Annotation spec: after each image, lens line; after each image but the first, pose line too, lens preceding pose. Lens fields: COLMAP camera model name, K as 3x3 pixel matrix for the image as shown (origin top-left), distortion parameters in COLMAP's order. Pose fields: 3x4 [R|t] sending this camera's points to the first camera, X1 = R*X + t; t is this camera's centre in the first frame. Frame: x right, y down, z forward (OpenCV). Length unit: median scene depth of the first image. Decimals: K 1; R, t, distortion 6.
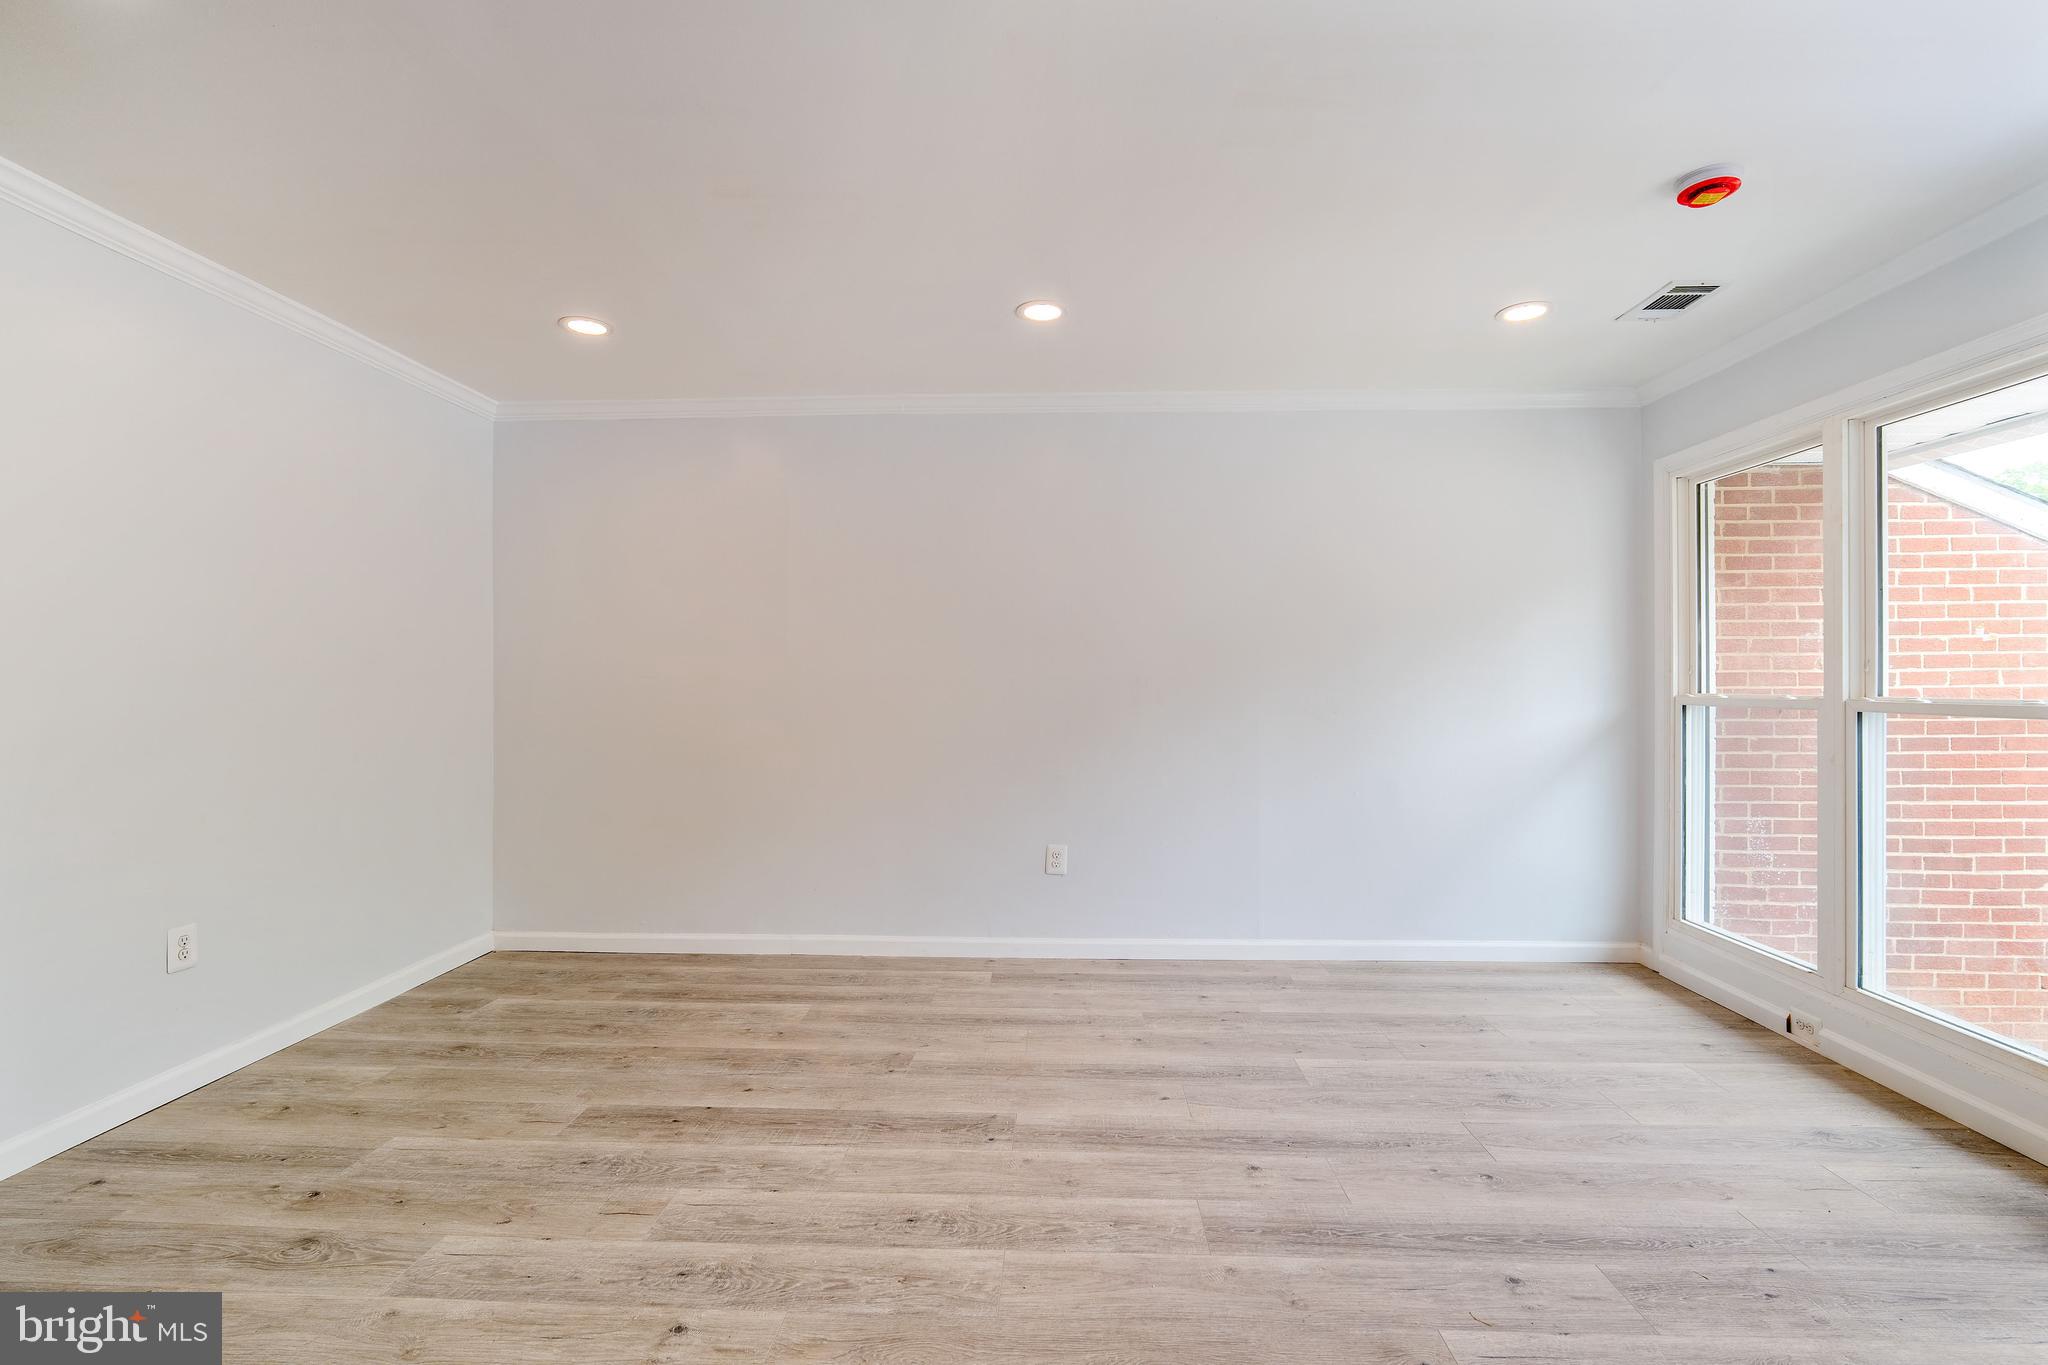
lens RADIAL K [[902.7, 0, 1026.7], [0, 902.7, 686.0], [0, 0, 1]] dist [-0.008344, 0.000320]
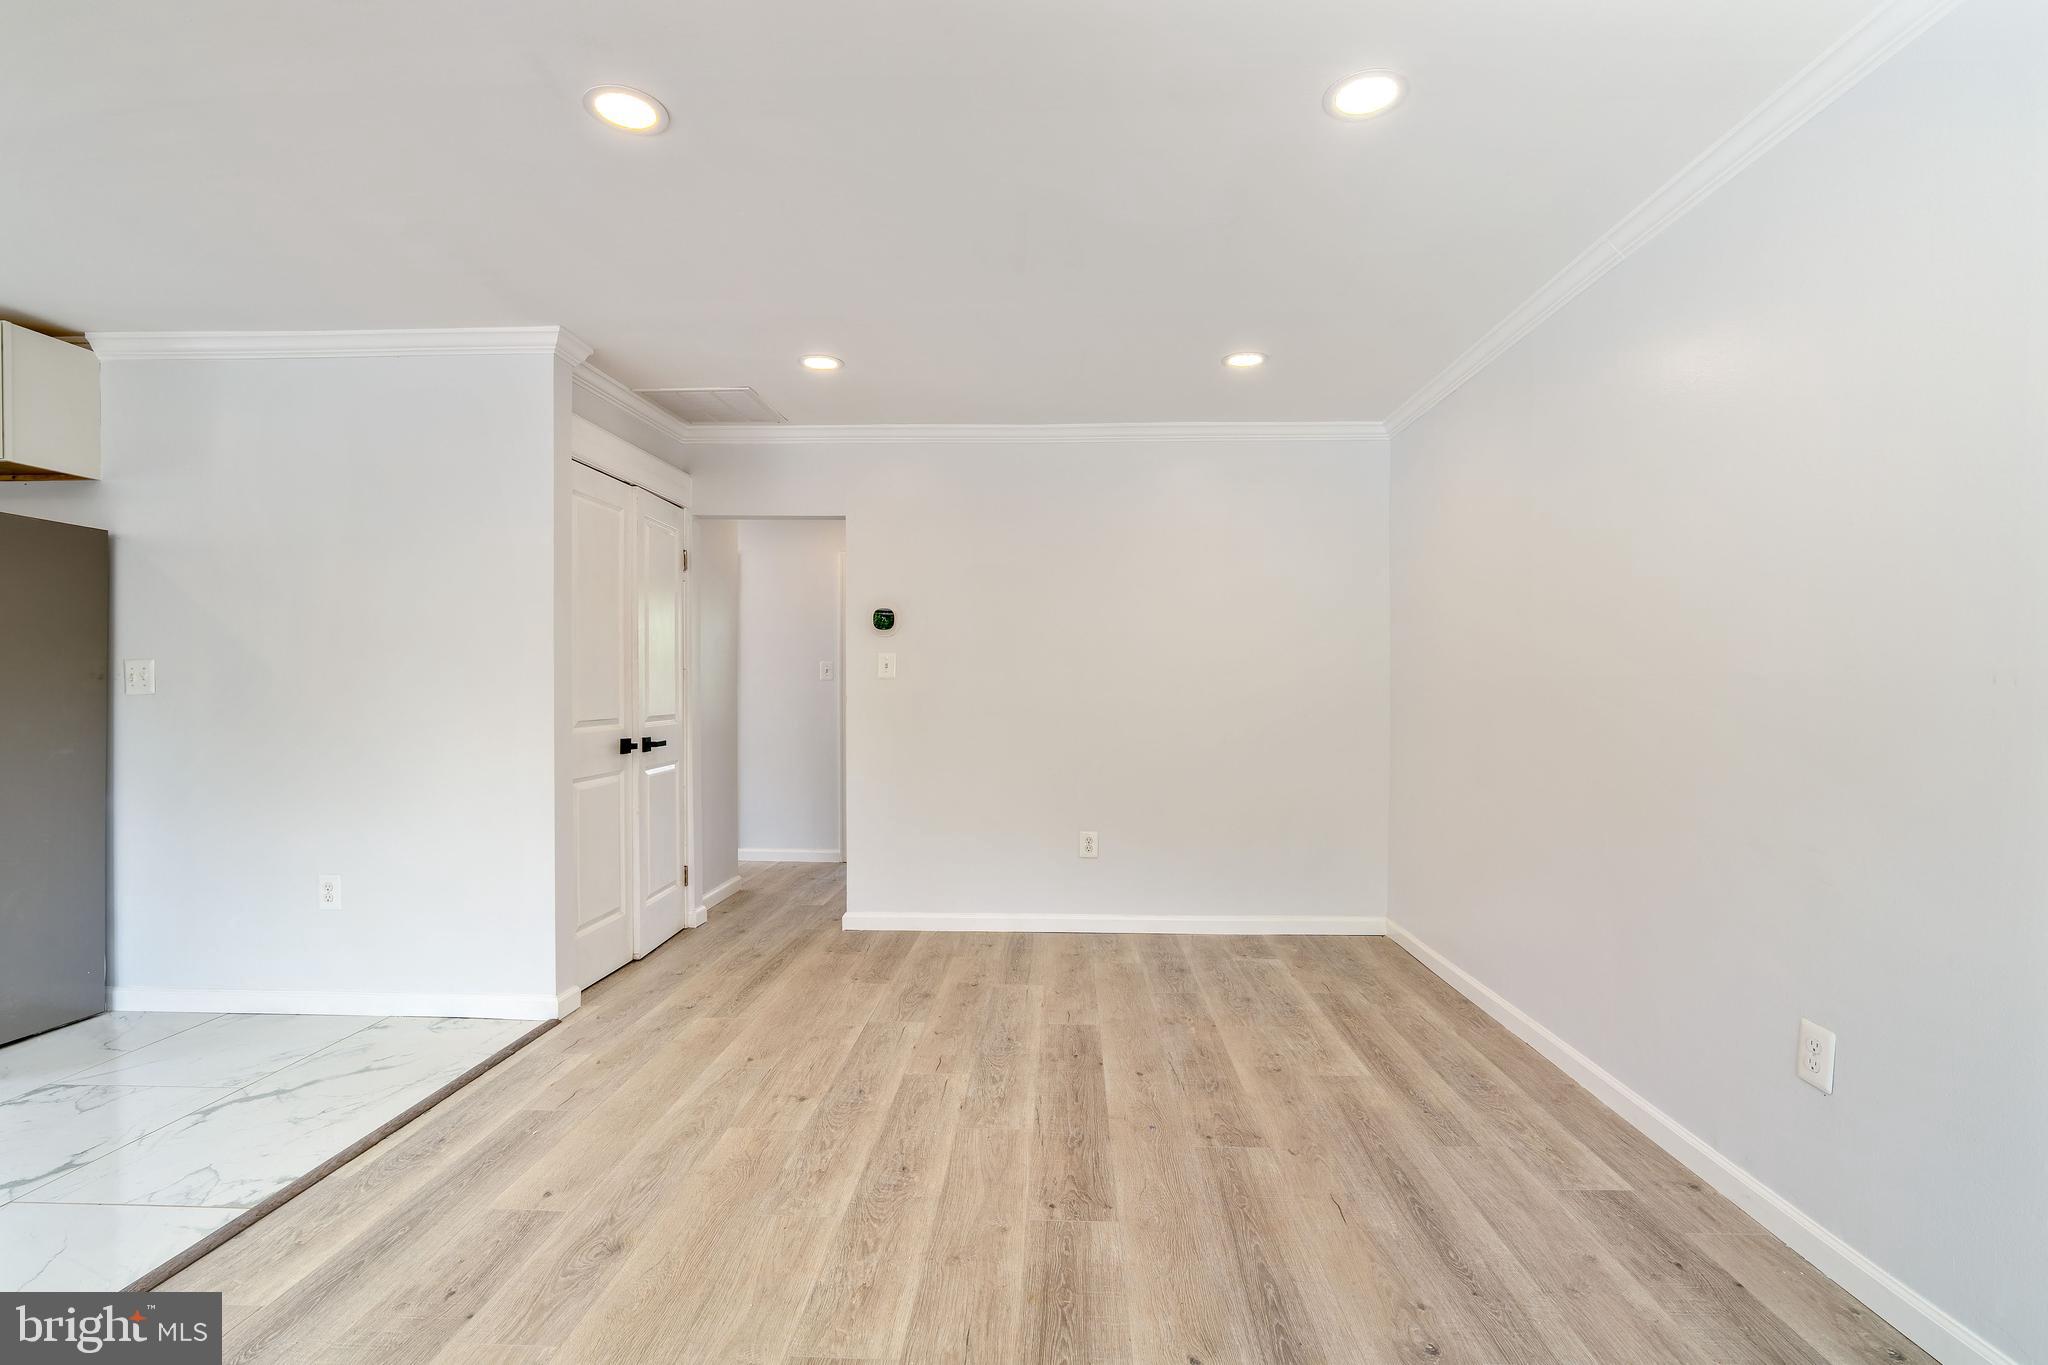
lens RADIAL K [[926.7, 0, 1034.3], [0, 926.7, 696.0], [0, 0, 1]] dist [-0.008582, 0.000763]
pose [[0.009350, 0.009457, -0.999912, 0.715987], [-0.003500, 0.999949, 0.009424, 0.001146], [0.999950, 0.003412, 0.009383, 0.818844]]
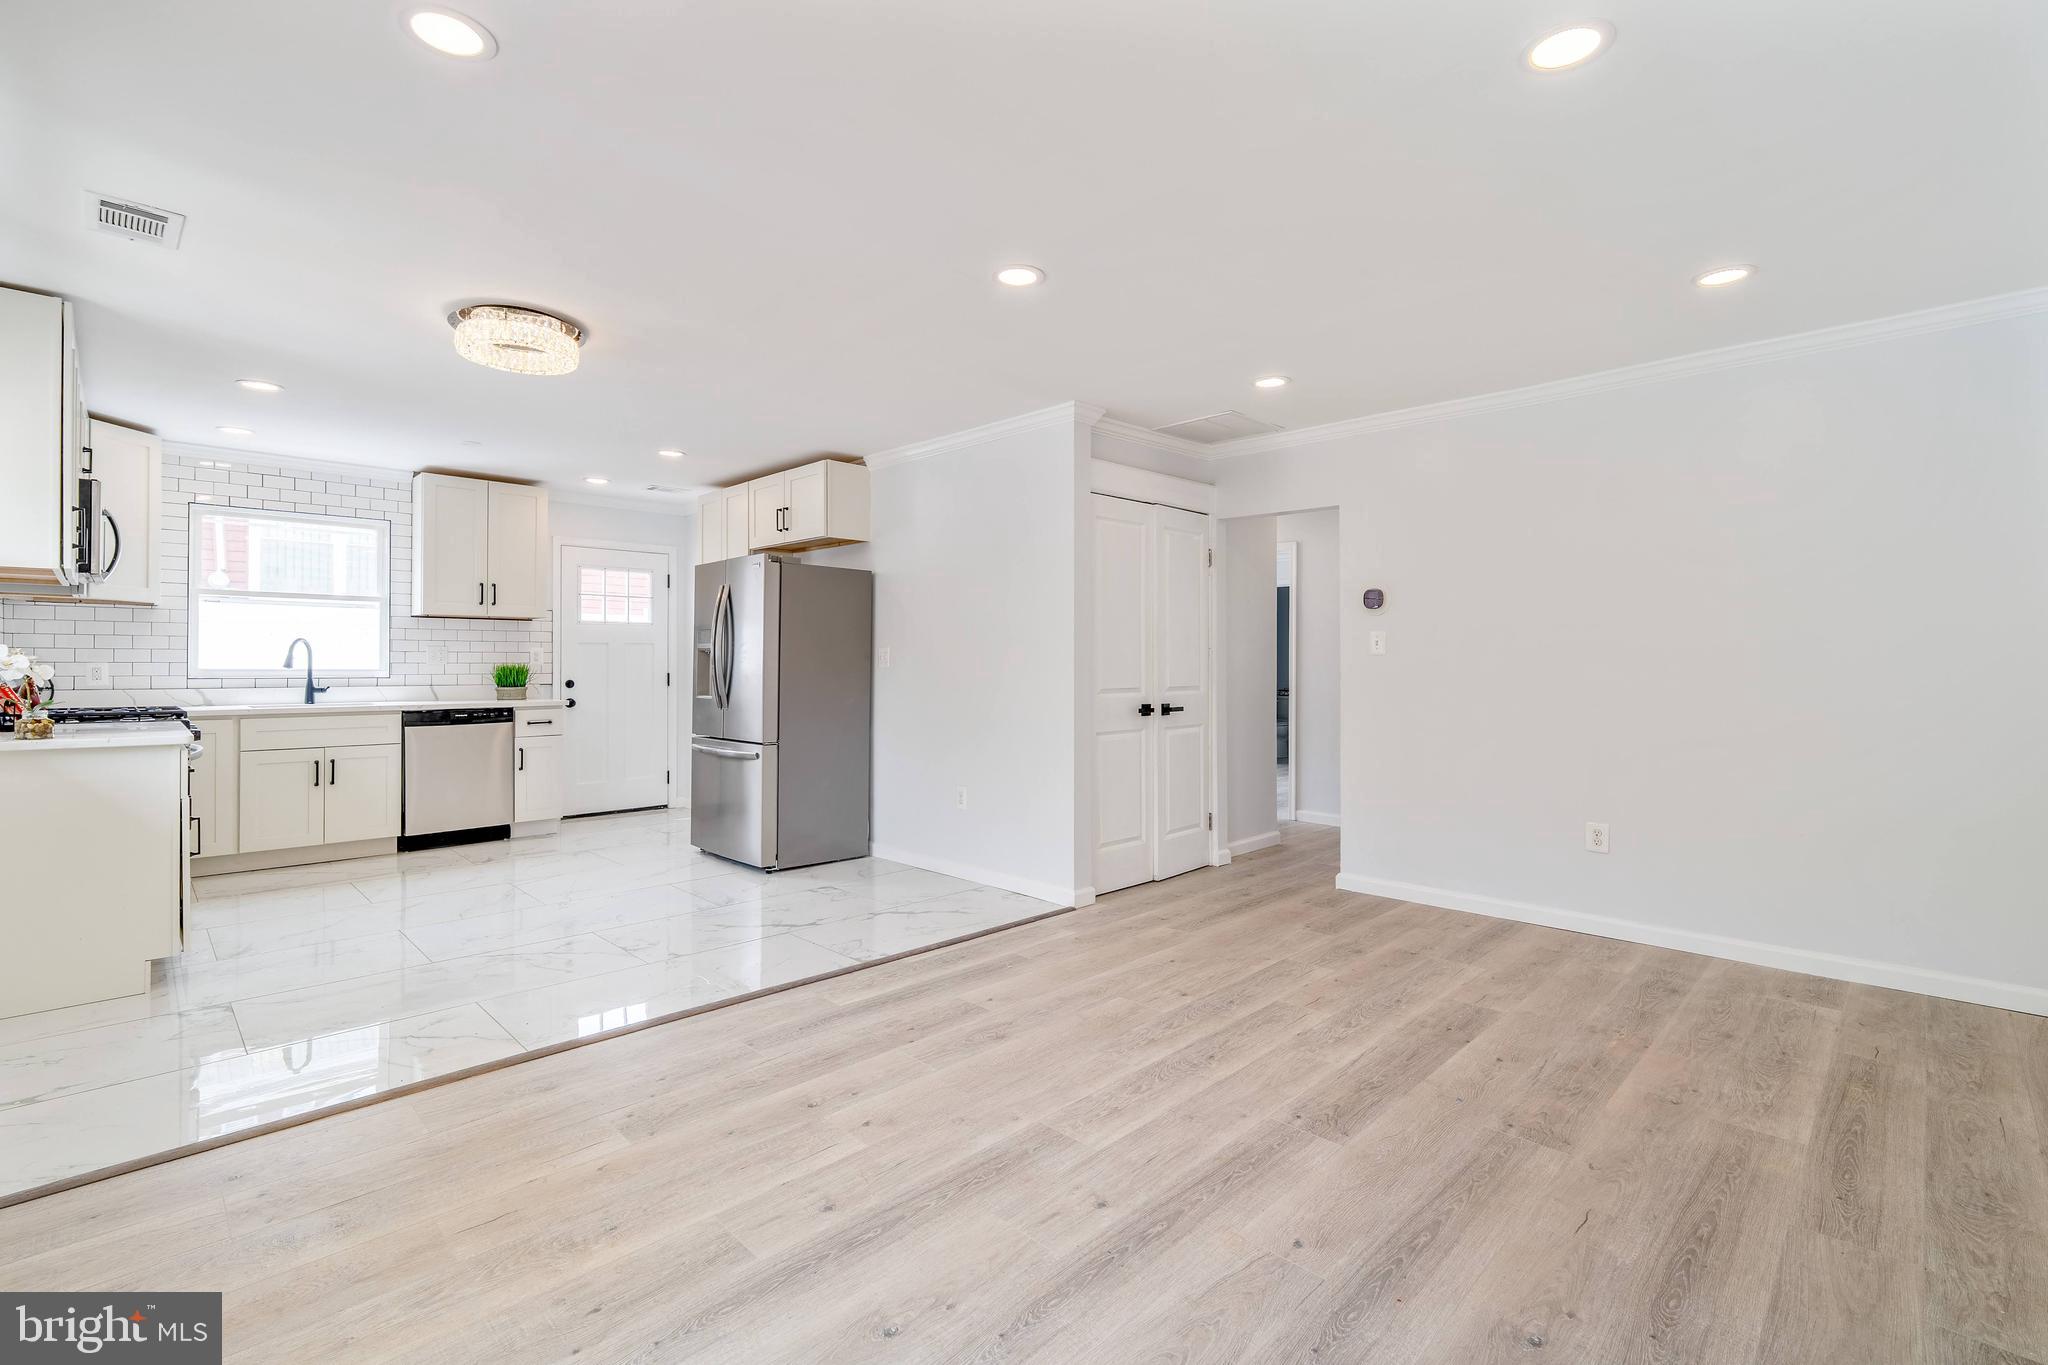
lens RADIAL K [[916.1, 0, 1027.8], [0, 916.1, 662.6], [0, 0, 1]] dist [-0.010931, 0.001473]
pose [[-0.673380, -0.001109, -0.739295, 0.765012], [-0.002029, 0.999998, 0.000348, 0.001369], [0.739293, 0.001734, -0.673381, 1.227046]]
